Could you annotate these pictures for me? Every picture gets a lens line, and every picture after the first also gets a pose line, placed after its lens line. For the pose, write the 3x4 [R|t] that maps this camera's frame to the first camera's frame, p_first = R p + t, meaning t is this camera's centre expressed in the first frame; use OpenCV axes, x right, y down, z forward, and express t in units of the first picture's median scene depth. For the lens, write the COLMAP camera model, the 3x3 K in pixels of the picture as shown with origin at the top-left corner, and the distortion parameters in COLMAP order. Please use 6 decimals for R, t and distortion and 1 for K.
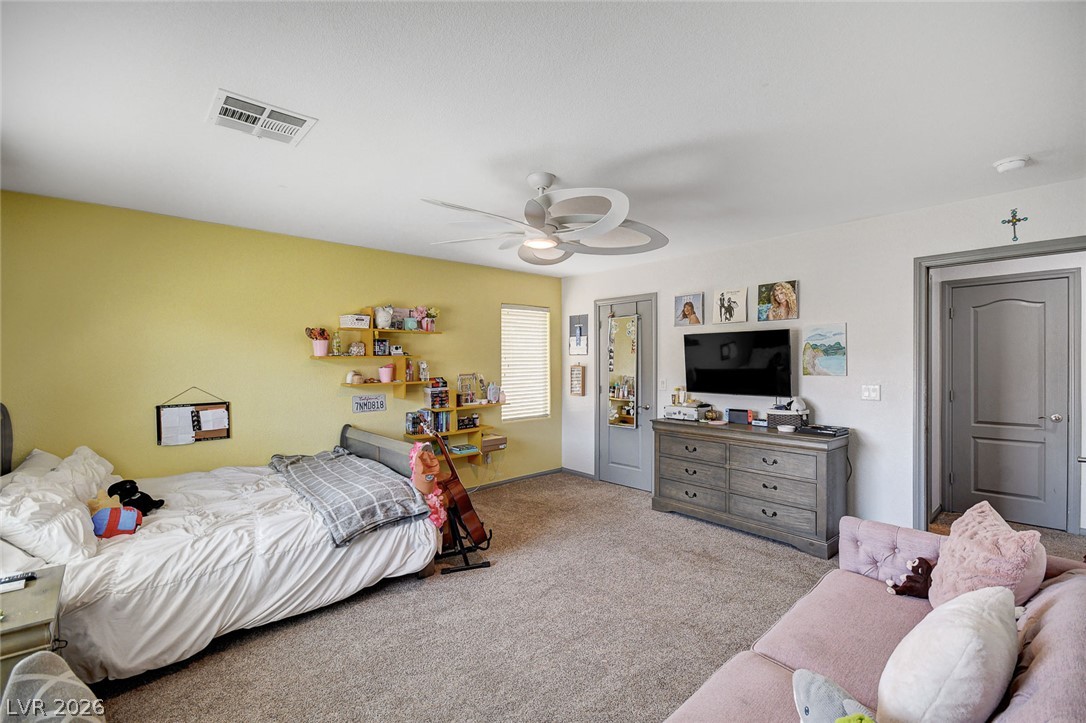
lens RADIAL K [[473.7, 0, 542.5], [0, 473.7, 359.9], [0, 0, 1]] dist [0.000967, -0.003332]
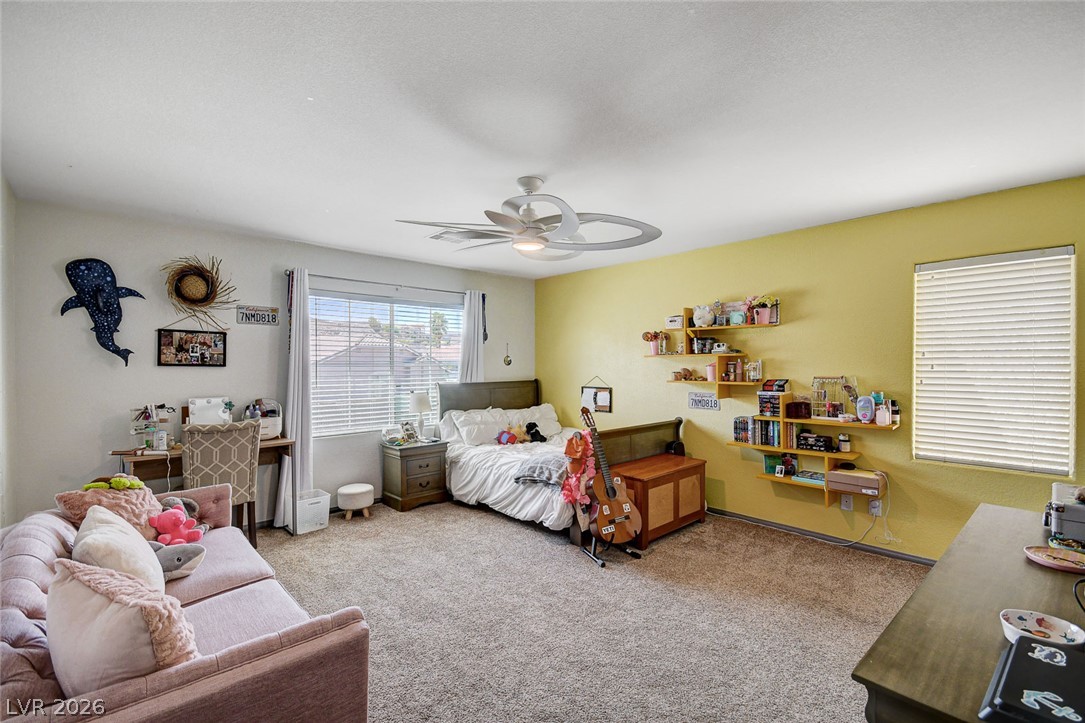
lens RADIAL K [[473.3, 0, 541.2], [0, 473.3, 362.1], [0, 0, 1]] dist [0.000967, -0.003332]
pose [[0.013662, 0.004113, -0.999898, 0.661660], [0.001403, 0.999990, 0.004133, 0.004029], [0.999906, -0.001459, 0.013656, 0.655050]]
